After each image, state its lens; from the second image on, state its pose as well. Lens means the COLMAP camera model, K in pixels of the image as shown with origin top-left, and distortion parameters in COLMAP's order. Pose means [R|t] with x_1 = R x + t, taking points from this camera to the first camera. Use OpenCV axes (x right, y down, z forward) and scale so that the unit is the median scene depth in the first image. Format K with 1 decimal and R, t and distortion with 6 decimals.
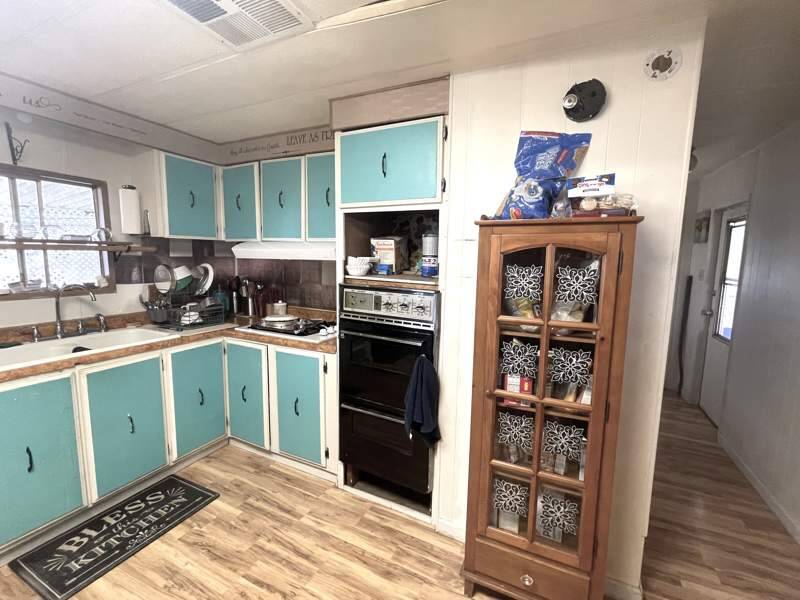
lens RADIAL K [[351.8, 0, 397.2], [0, 351.8, 297.5], [0, 0, 1]] dist [-0.001580, -0.001138]
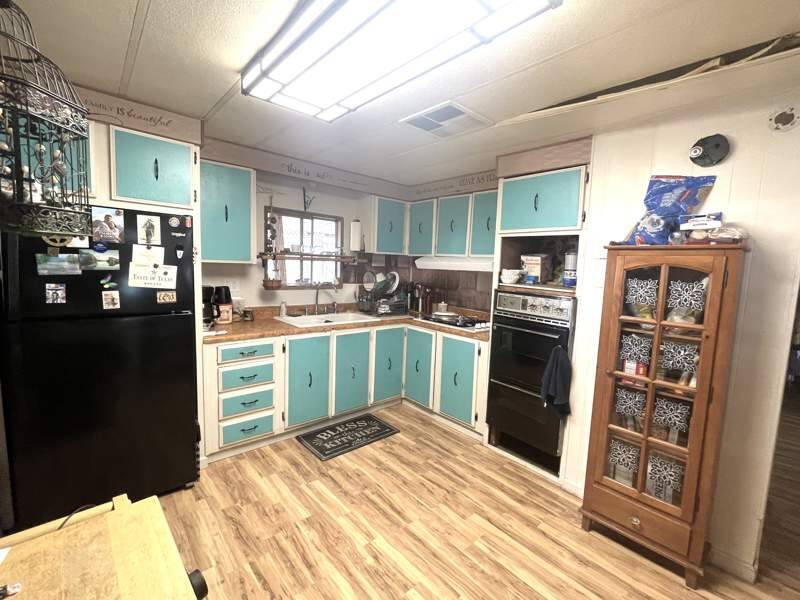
lens RADIAL K [[351.8, 0, 397.3], [0, 351.8, 298.5], [0, 0, 1]] dist [-0.001580, -0.001138]
pose [[0.922892, 0.055441, -0.381047, 0.006858], [-0.066090, 0.997702, -0.014908, 0.048260], [0.379345, 0.038942, 0.924435, -0.443671]]
